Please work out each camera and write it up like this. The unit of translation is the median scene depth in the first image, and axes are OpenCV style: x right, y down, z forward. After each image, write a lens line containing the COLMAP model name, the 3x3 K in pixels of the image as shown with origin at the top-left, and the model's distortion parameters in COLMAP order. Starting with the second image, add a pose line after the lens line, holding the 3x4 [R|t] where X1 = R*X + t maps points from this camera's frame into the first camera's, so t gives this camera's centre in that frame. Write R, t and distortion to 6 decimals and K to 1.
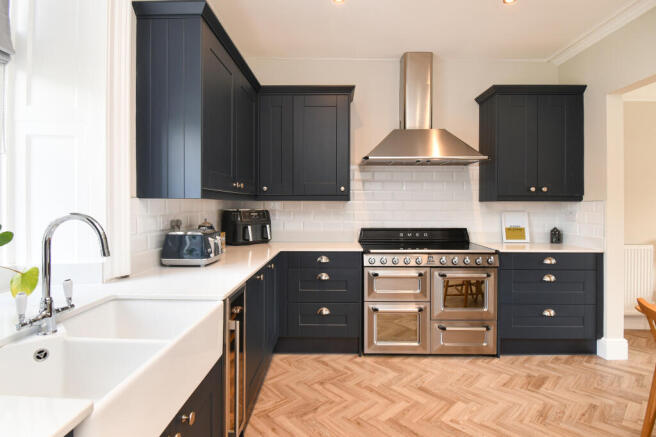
lens RADIAL K [[328.2, 0, 328.7], [0, 328.2, 203.6], [0, 0, 1]] dist [-0.020157, -0.007080]
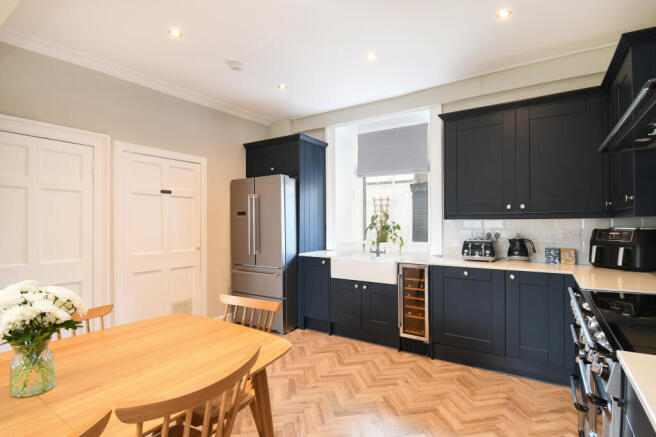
lens RADIAL K [[321.1, 0, 325.3], [0, 321.1, 221.2], [0, 0, 1]] dist [-0.020907, -0.000757]
pose [[-0.546609, -0.004816, -0.837374, 0.941108], [0.004403, 0.999953, -0.008625, 0.004335], [0.837376, -0.008402, -0.546562, 0.898856]]
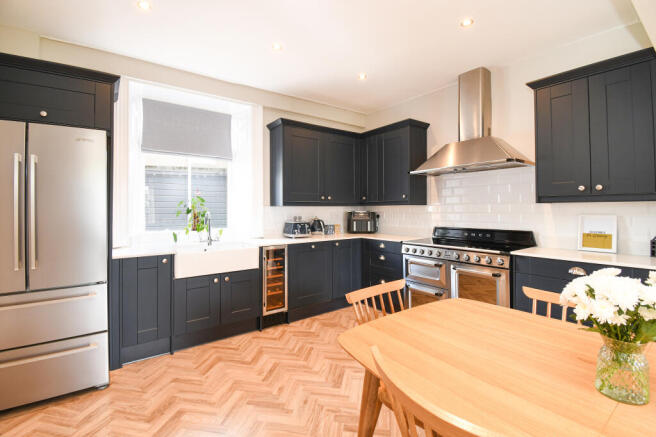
lens RADIAL K [[298.6, 0, 324.6], [0, 298.6, 203.1], [0, 0, 1]] dist [-0.021607, -0.007679]
pose [[0.610652, -0.020035, -0.791646, 0.875036], [0.009232, 0.999792, -0.018181, 0.003570], [0.791845, 0.003794, 0.610710, -0.006912]]
